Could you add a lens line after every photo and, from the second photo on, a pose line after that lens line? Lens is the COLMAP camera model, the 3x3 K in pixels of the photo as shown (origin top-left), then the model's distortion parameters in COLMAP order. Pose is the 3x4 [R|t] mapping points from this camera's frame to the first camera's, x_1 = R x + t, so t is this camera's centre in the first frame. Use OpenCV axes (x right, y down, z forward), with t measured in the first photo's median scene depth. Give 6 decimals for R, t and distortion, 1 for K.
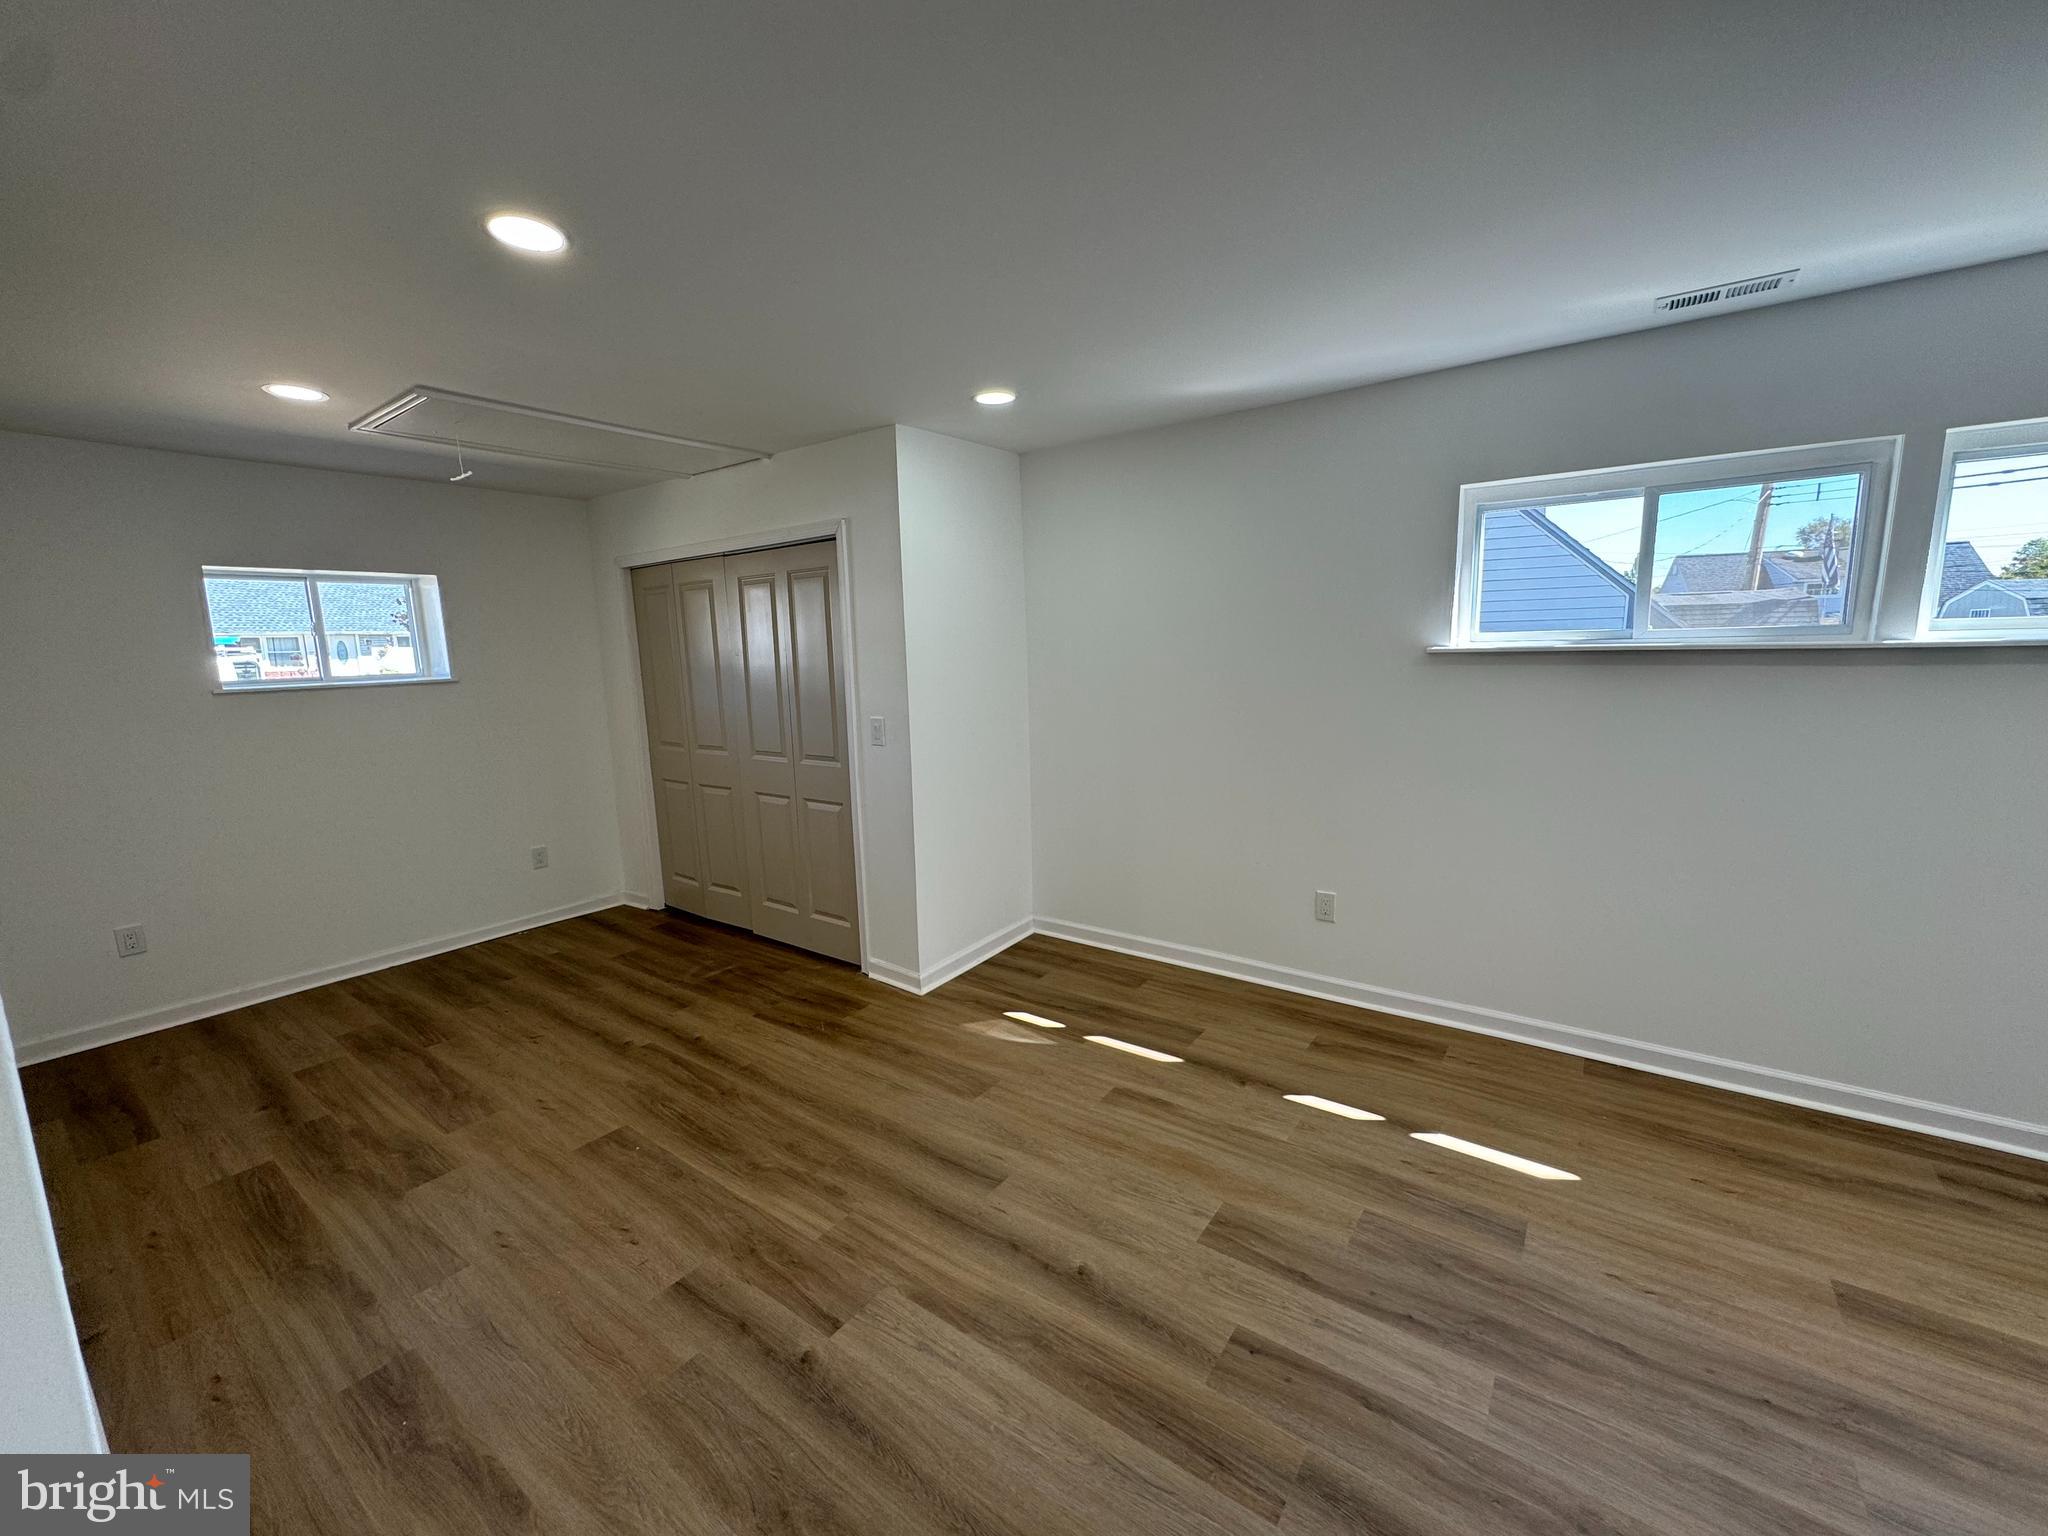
lens RADIAL K [[812.1, 0, 1024.0], [0, 812.1, 768.0], [0, 0, 1]] dist [-0.003674, 0.000237]
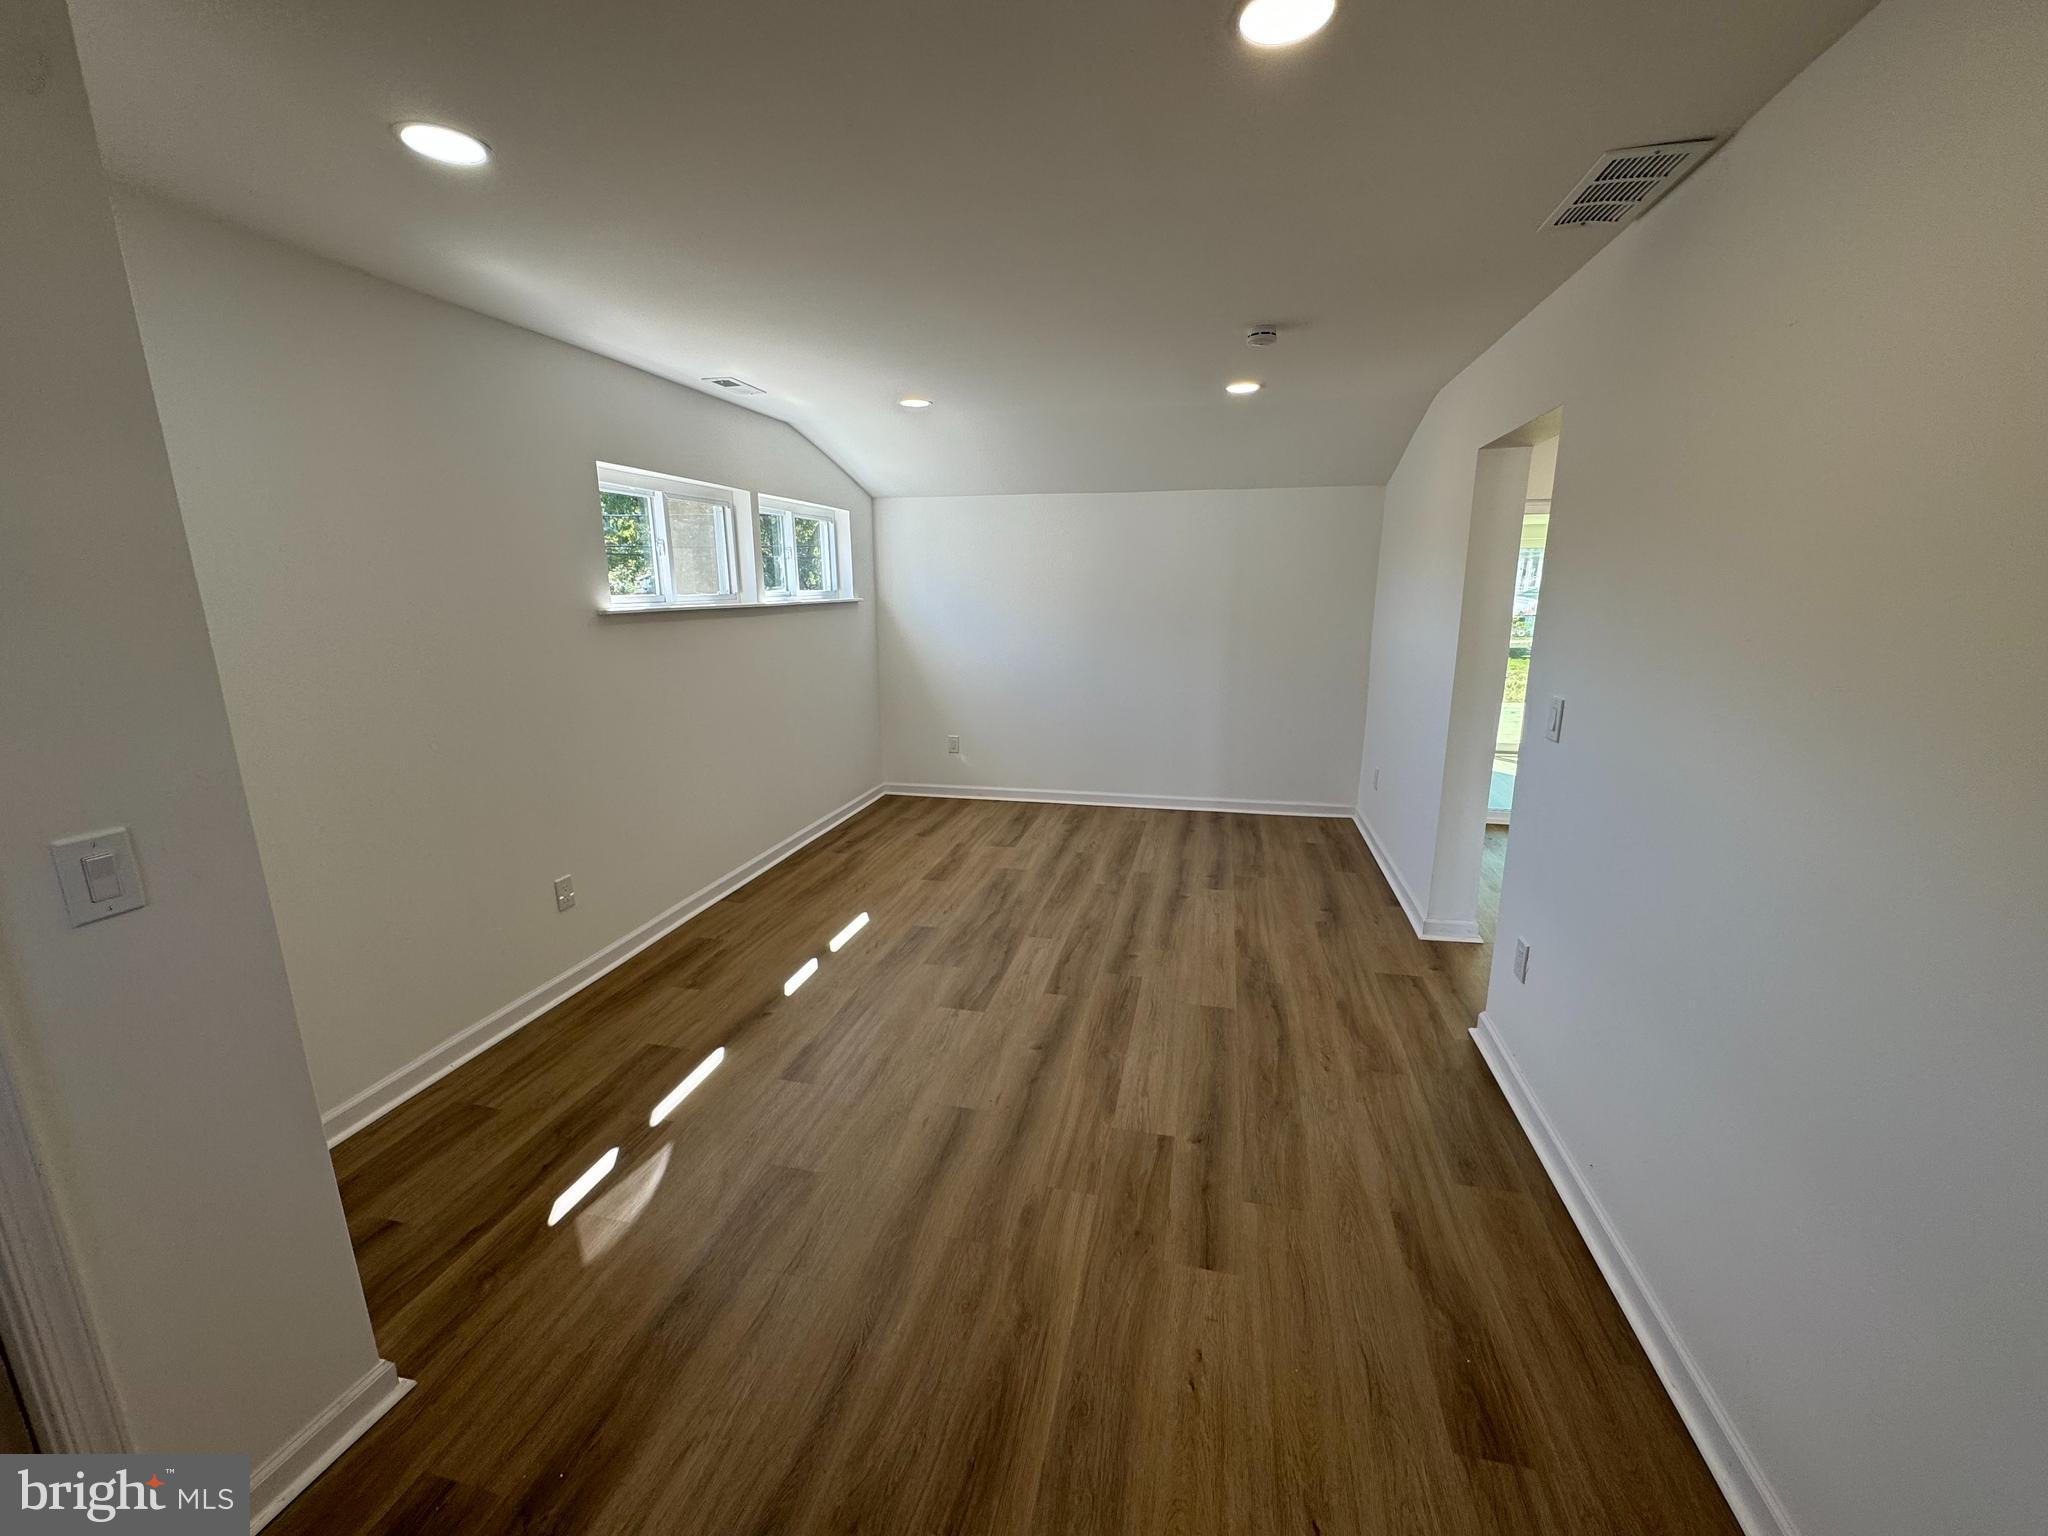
lens RADIAL K [[812.1, 0, 1024.0], [0, 812.1, 768.0], [0, 0, 1]] dist [-0.003674, 0.000237]
pose [[-0.387345, -0.175363, 0.905103, -1.036162], [0.157449, 0.954737, 0.252361, -0.188868], [-0.908391, 0.240258, -0.342202, 1.296343]]
